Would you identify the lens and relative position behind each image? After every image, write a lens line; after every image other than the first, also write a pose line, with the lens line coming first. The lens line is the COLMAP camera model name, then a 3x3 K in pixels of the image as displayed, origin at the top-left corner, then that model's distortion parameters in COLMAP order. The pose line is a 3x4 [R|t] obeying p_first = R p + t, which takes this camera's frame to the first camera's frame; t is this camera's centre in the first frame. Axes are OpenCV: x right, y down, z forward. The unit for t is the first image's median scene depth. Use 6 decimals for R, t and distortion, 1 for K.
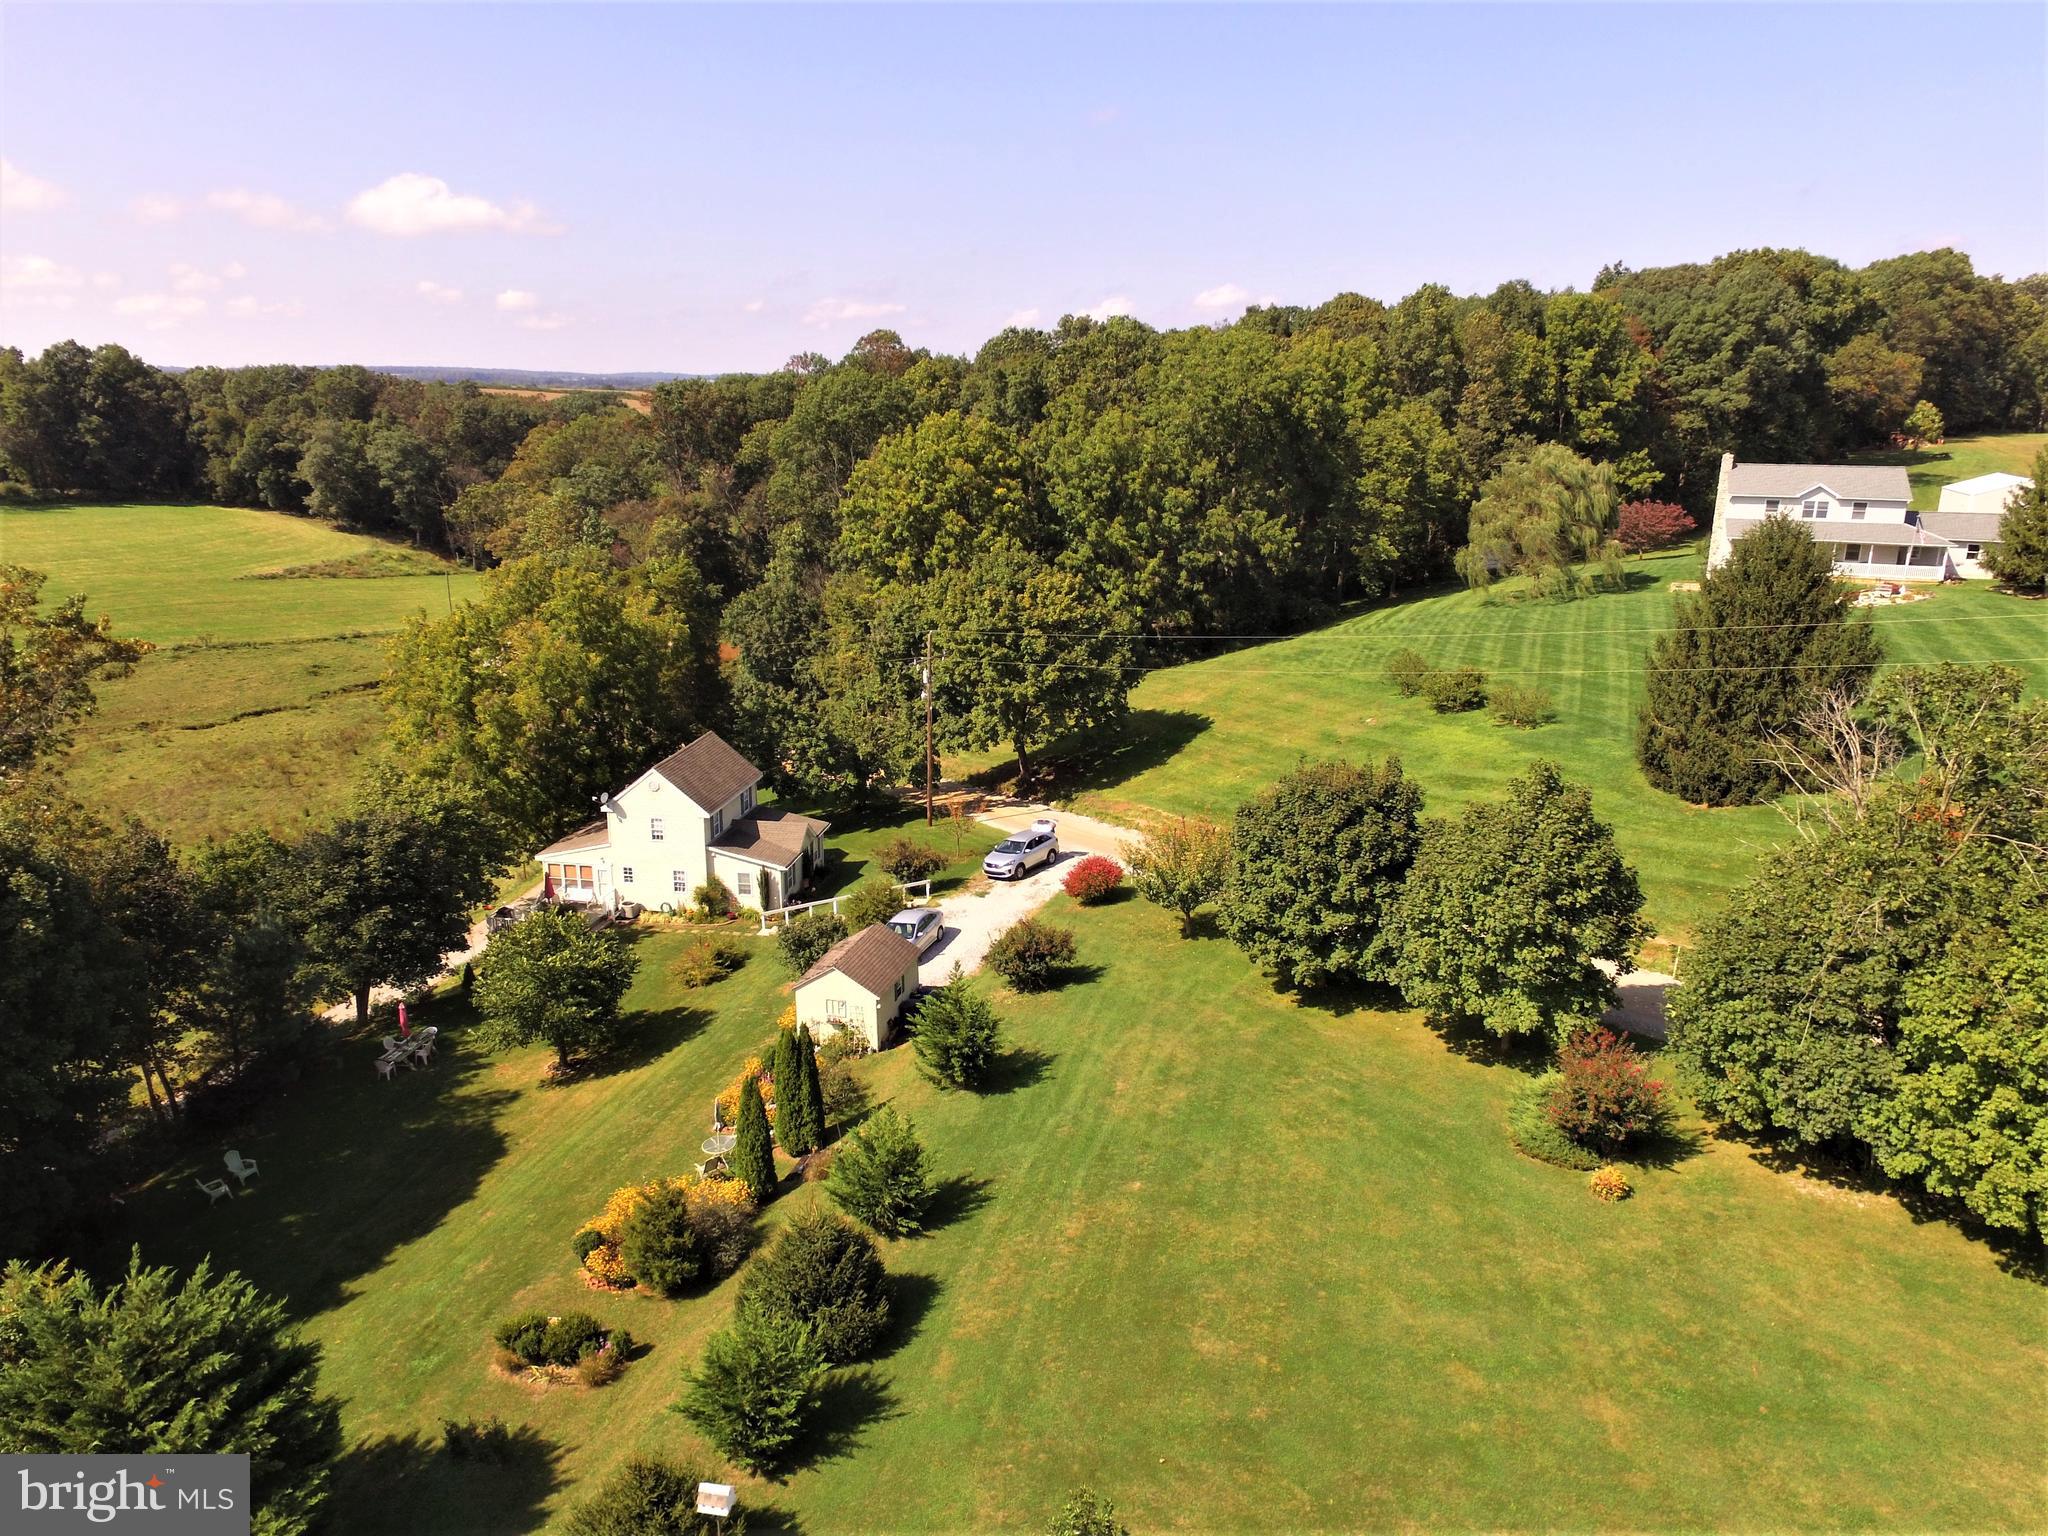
lens RADIAL K [[1377.9, 0, 1022.3], [0, 1377.9, 774.0], [0, 0, 1]] dist [-0.004156, 0.002612]
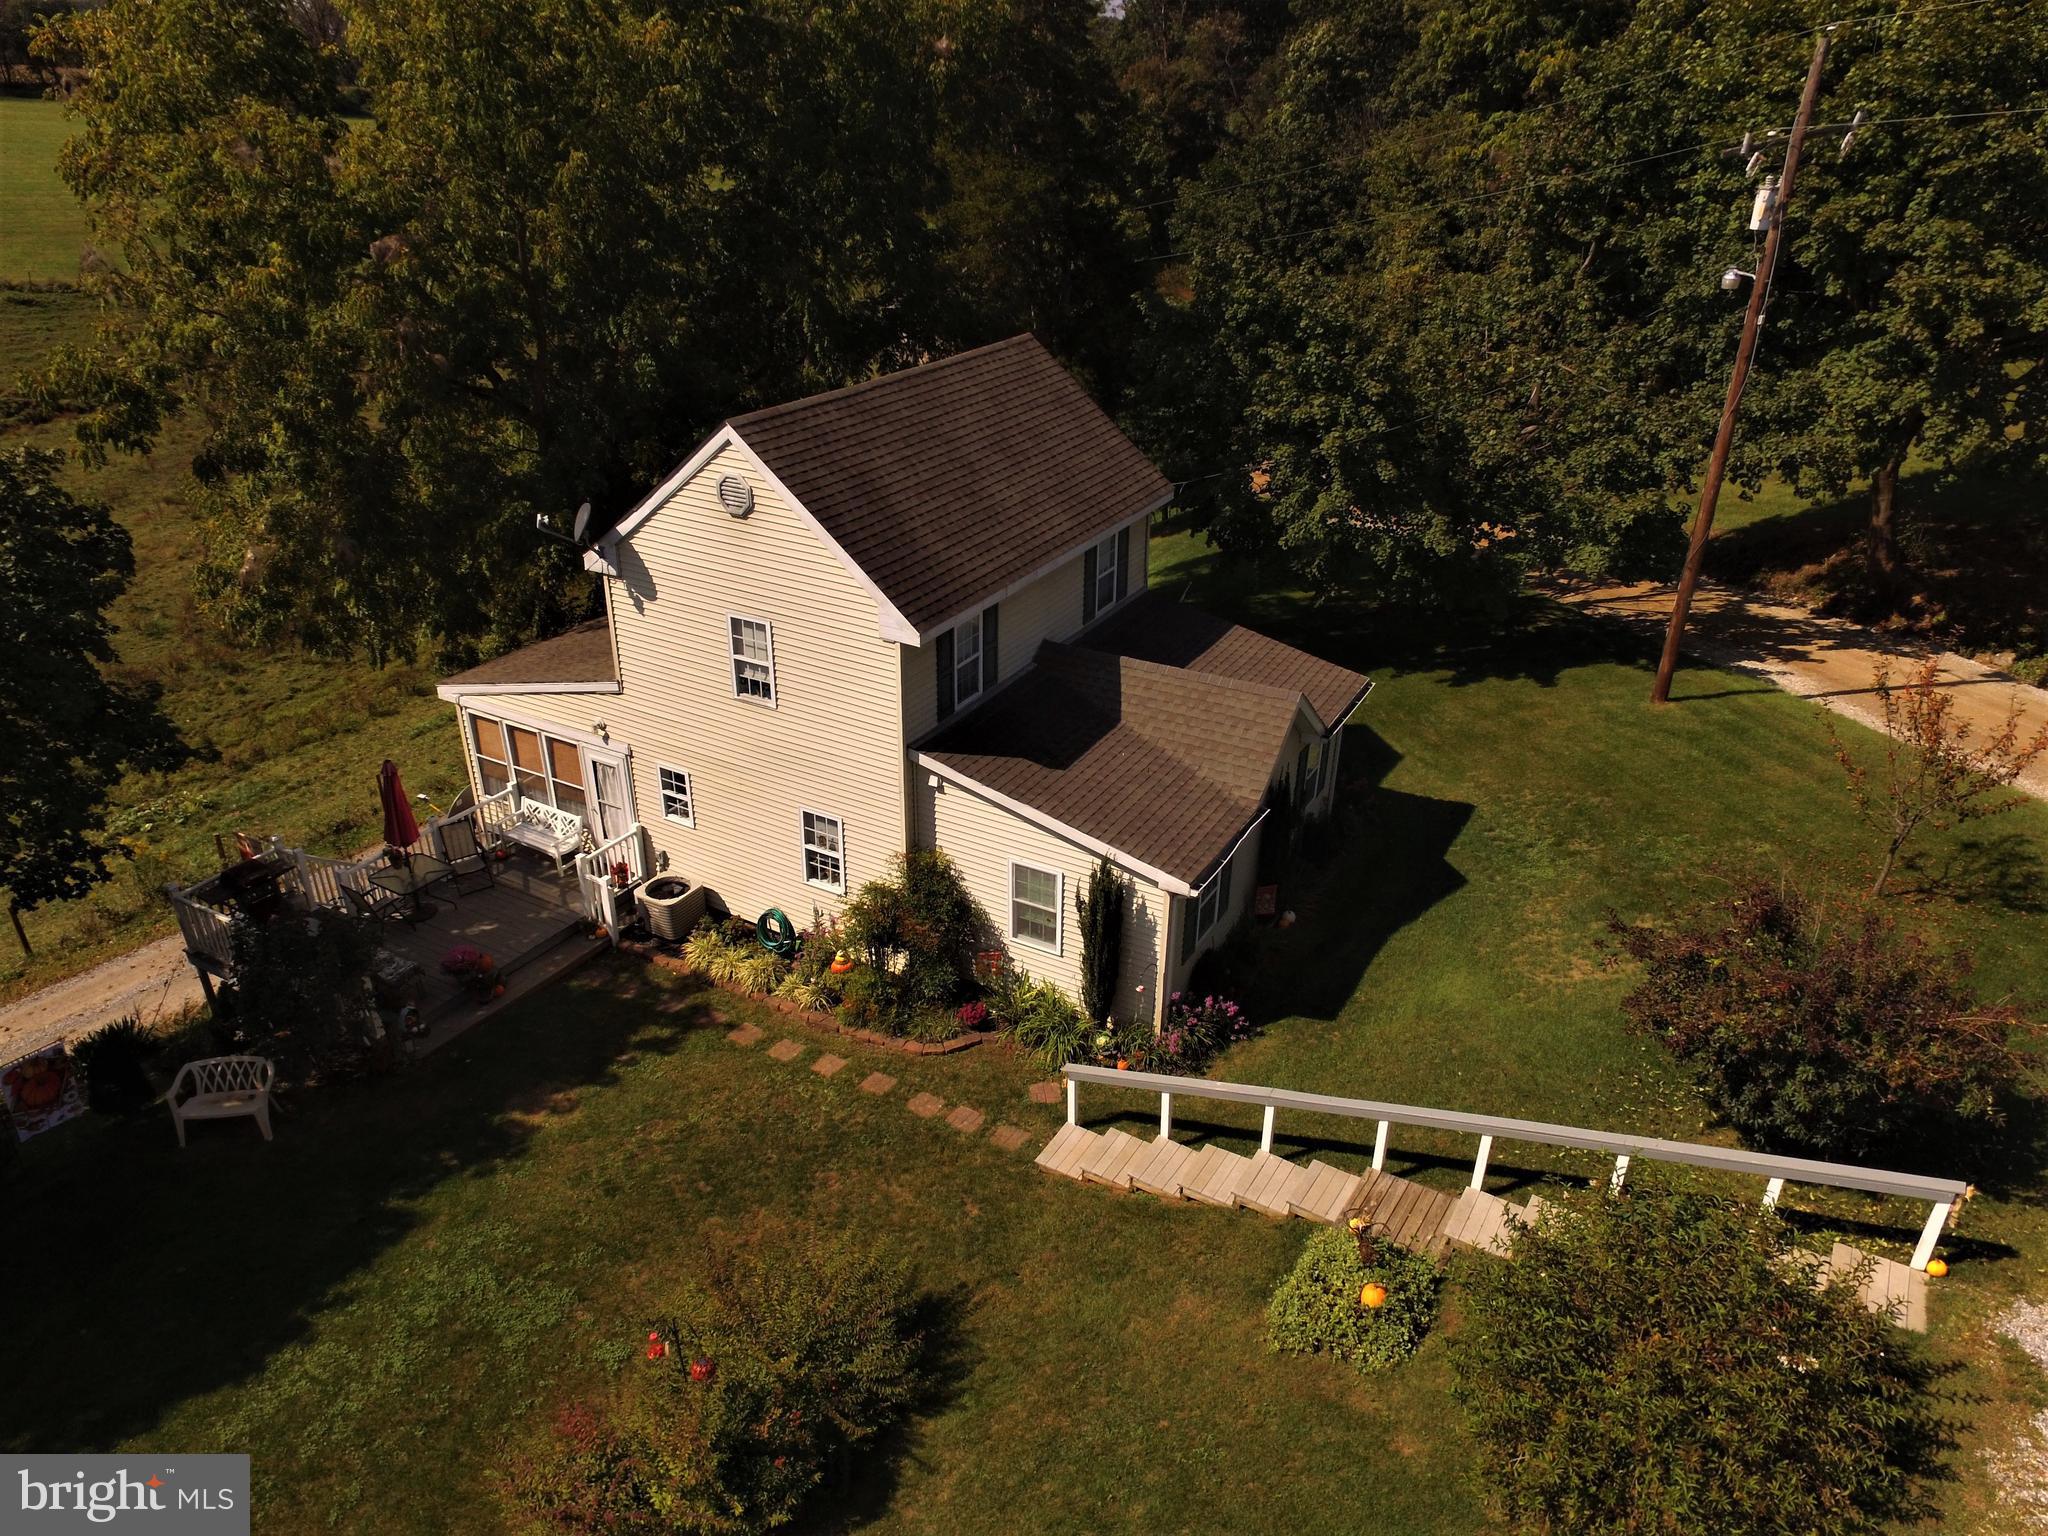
lens RADIAL K [[1368.6, 0, 1016.6], [0, 1368.6, 778.2], [0, 0, 1]] dist [-0.002594, -0.004343]
pose [[0.937560, 0.158402, -0.309660, -0.104328], [-0.093154, 0.972111, 0.215226, -0.000109], [0.335116, -0.172942, 0.926169, 0.622430]]
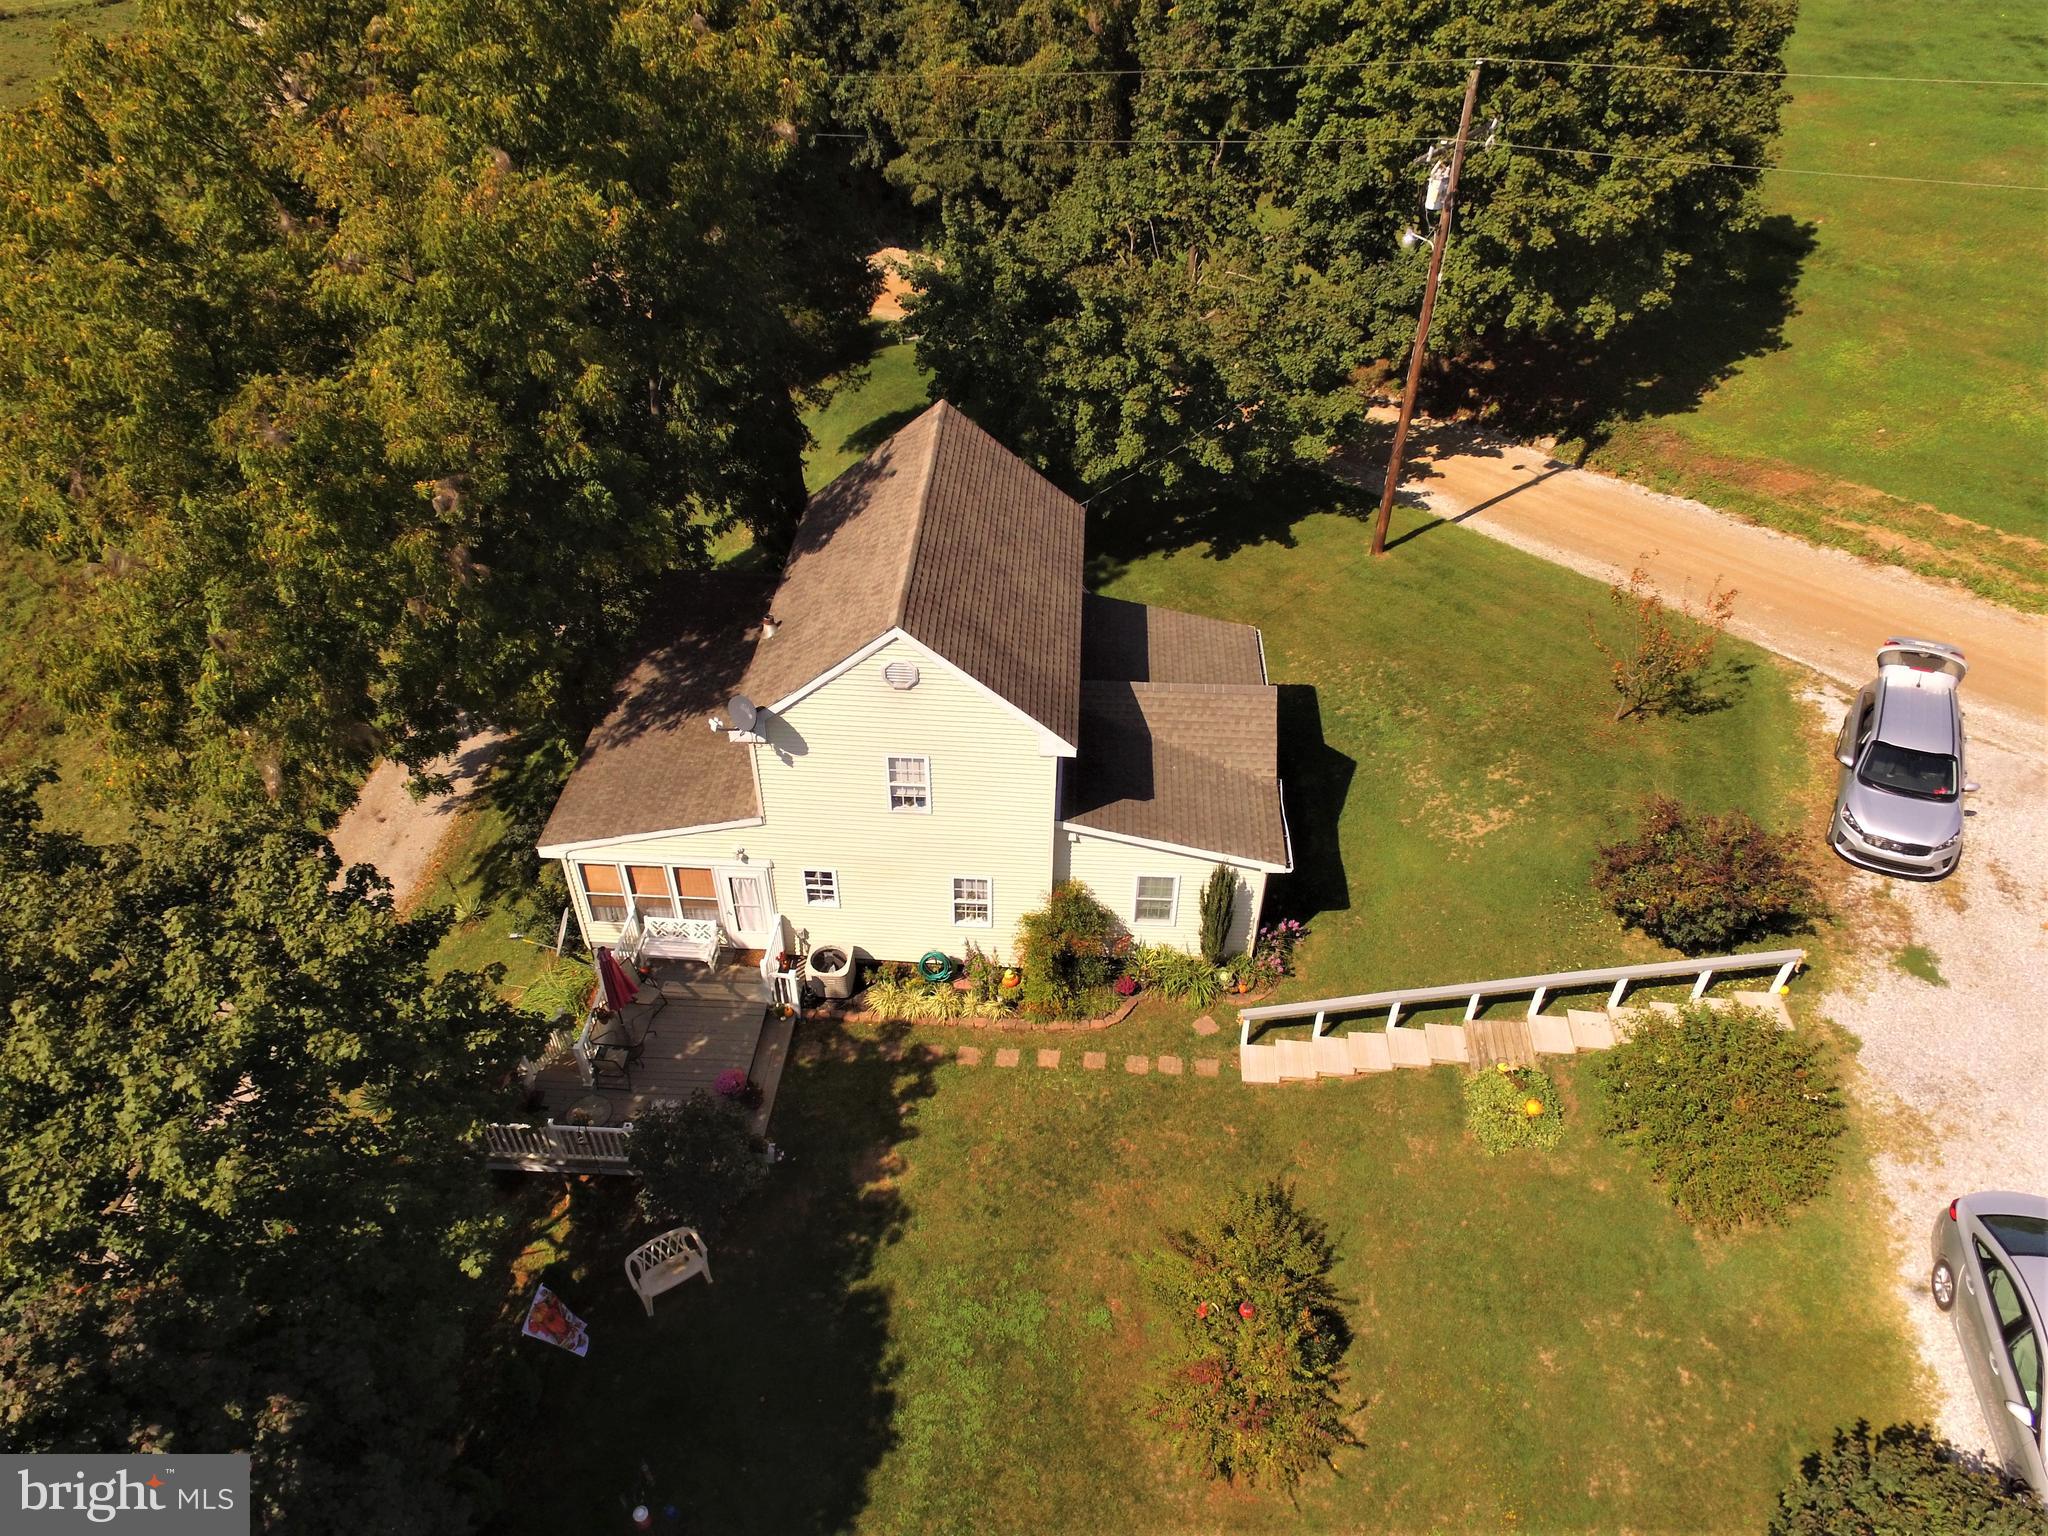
lens RADIAL K [[1377.9, 0, 1022.3], [0, 1377.9, 774.0], [0, 0, 1]] dist [-0.004156, 0.002612]
pose [[0.994531, -0.068546, 0.078805, -0.214651], [0.029457, 0.907964, 0.418012, -0.082687], [-0.100205, -0.413405, 0.905017, 0.566778]]
